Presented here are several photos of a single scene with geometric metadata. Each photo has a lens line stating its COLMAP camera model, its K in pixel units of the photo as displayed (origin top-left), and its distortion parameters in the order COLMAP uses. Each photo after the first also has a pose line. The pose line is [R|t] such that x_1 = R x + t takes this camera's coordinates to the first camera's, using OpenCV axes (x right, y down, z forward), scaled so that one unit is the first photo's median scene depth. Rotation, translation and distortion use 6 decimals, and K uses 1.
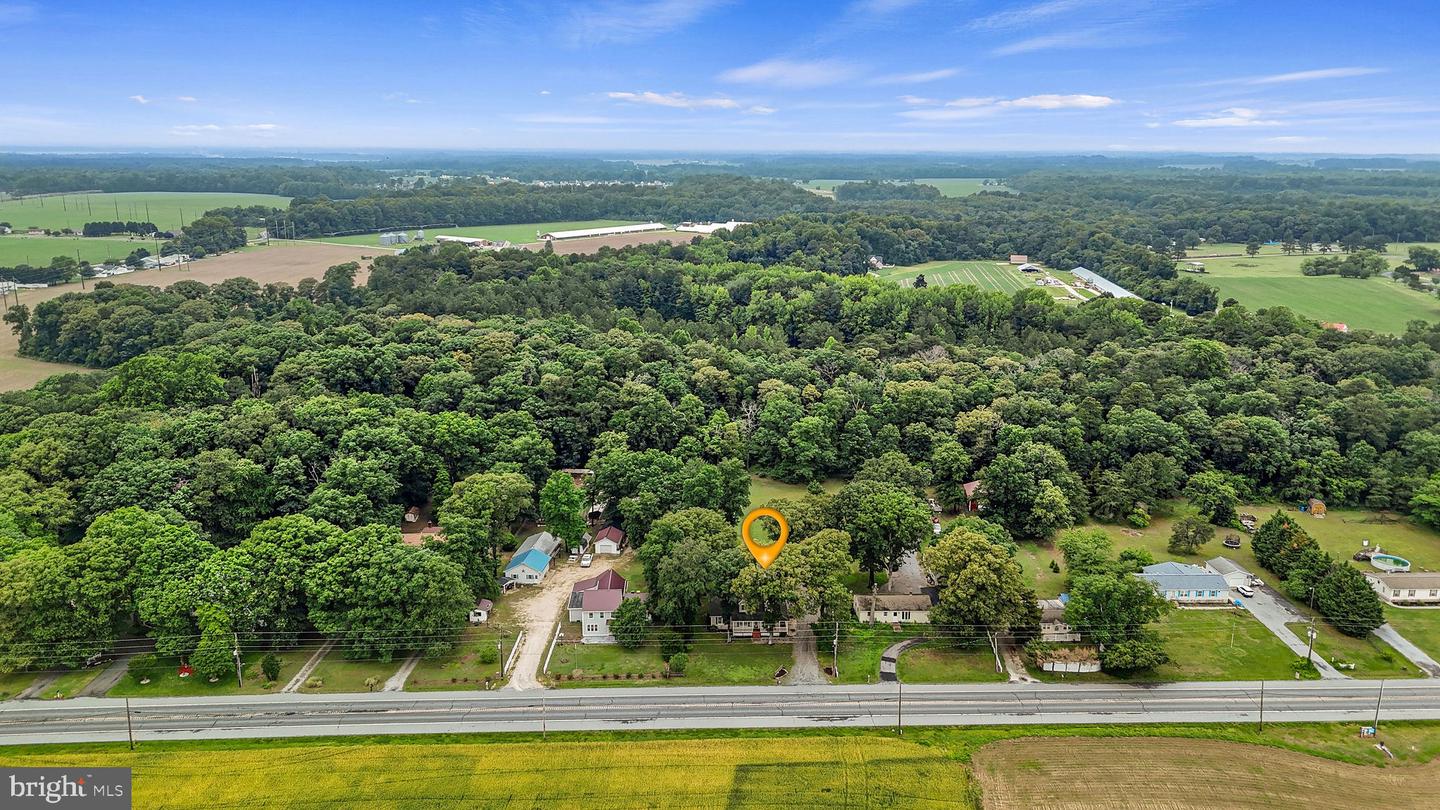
lens RADIAL K [[1039.1, 0, 720.0], [0, 1039.1, 405.0], [0, 0, 1]] dist [0.030111, -0.003245]
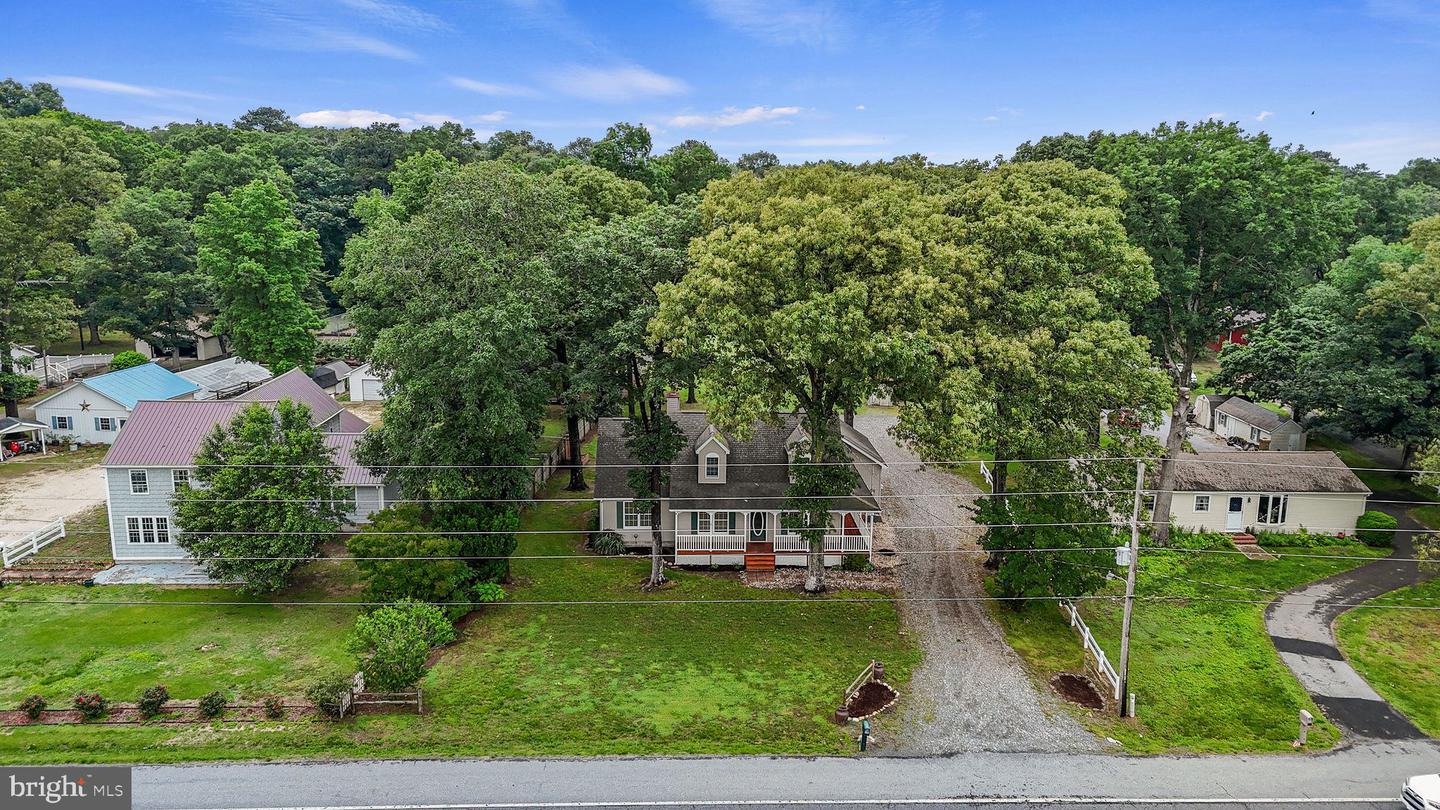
lens RADIAL K [[1039.1, 0, 720.0], [0, 1039.1, 405.0], [0, 0, 1]] dist [0.030111, -0.003245]
pose [[0.999959, 0.008478, 0.003285, 0.023935], [-0.008334, 0.999097, -0.041656, 0.195347], [-0.003635, 0.041627, 0.999127, 0.740095]]
